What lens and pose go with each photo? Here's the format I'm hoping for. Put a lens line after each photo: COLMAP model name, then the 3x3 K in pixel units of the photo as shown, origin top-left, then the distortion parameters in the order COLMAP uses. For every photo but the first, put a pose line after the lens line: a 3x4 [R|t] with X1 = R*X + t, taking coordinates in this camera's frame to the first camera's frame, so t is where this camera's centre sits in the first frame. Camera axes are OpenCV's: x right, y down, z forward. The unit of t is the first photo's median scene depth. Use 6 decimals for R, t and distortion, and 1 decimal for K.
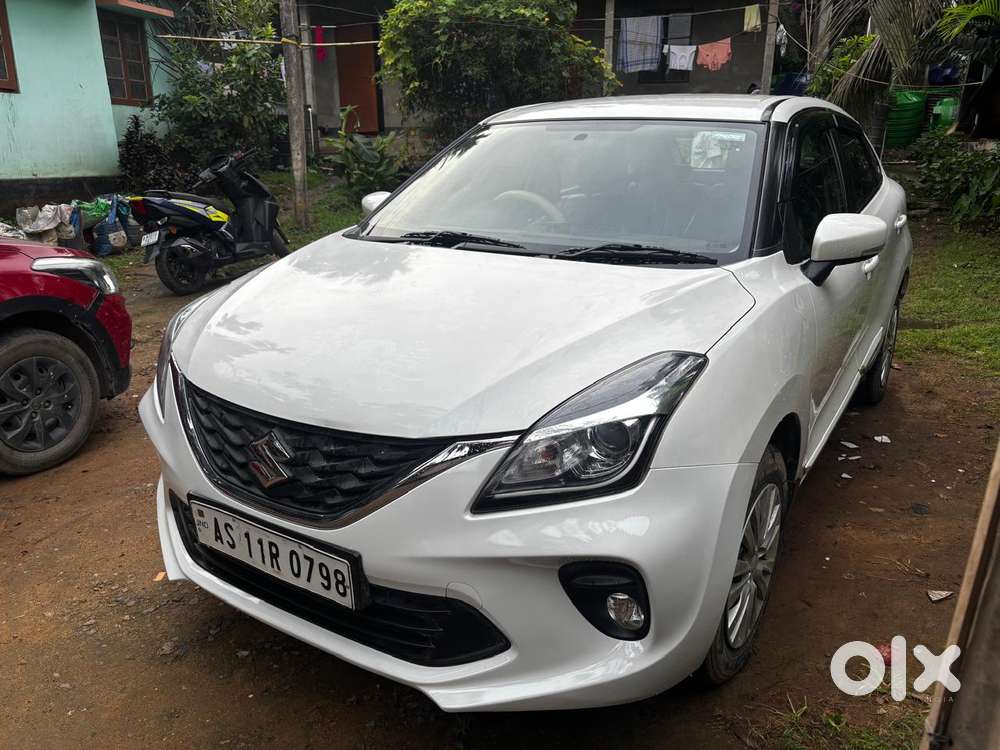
lens RADIAL K [[723.3, 0, 495.6], [0, 723.3, 373.5], [0, 0, 1]] dist [0.011535, -0.017774]
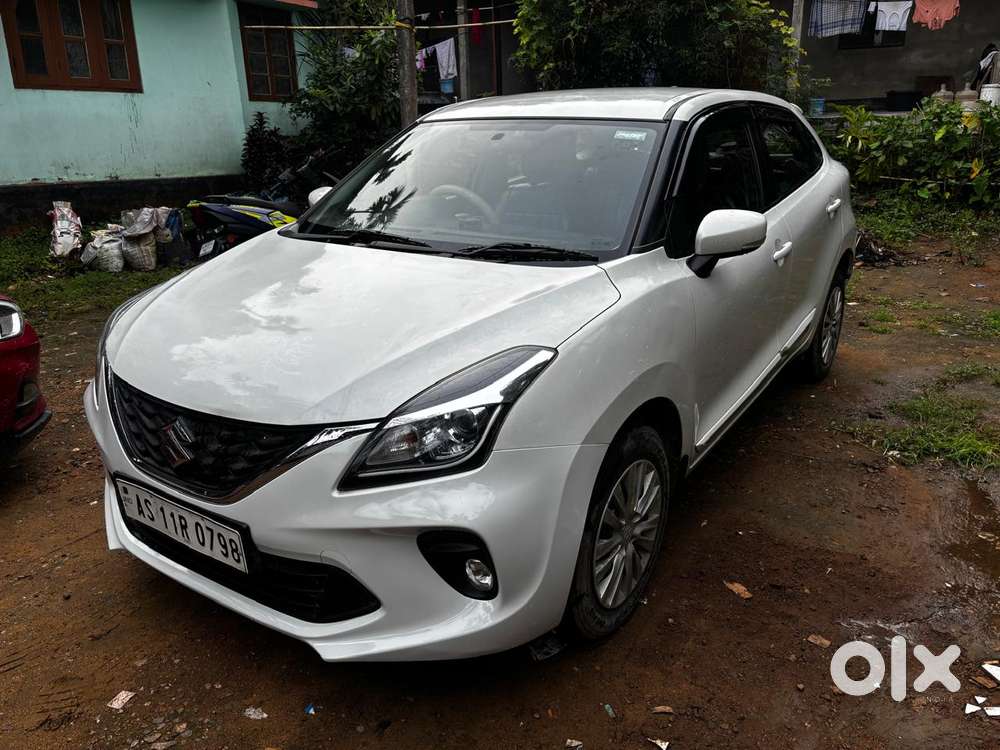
lens RADIAL K [[723.3, 0, 494.3], [0, 723.3, 373.2], [0, 0, 1]] dist [0.011535, -0.017774]
pose [[0.999585, -0.007521, -0.027811, 0.221935], [0.008527, 0.999307, 0.036244, -0.028666], [0.027519, -0.036466, 0.998956, -0.119466]]
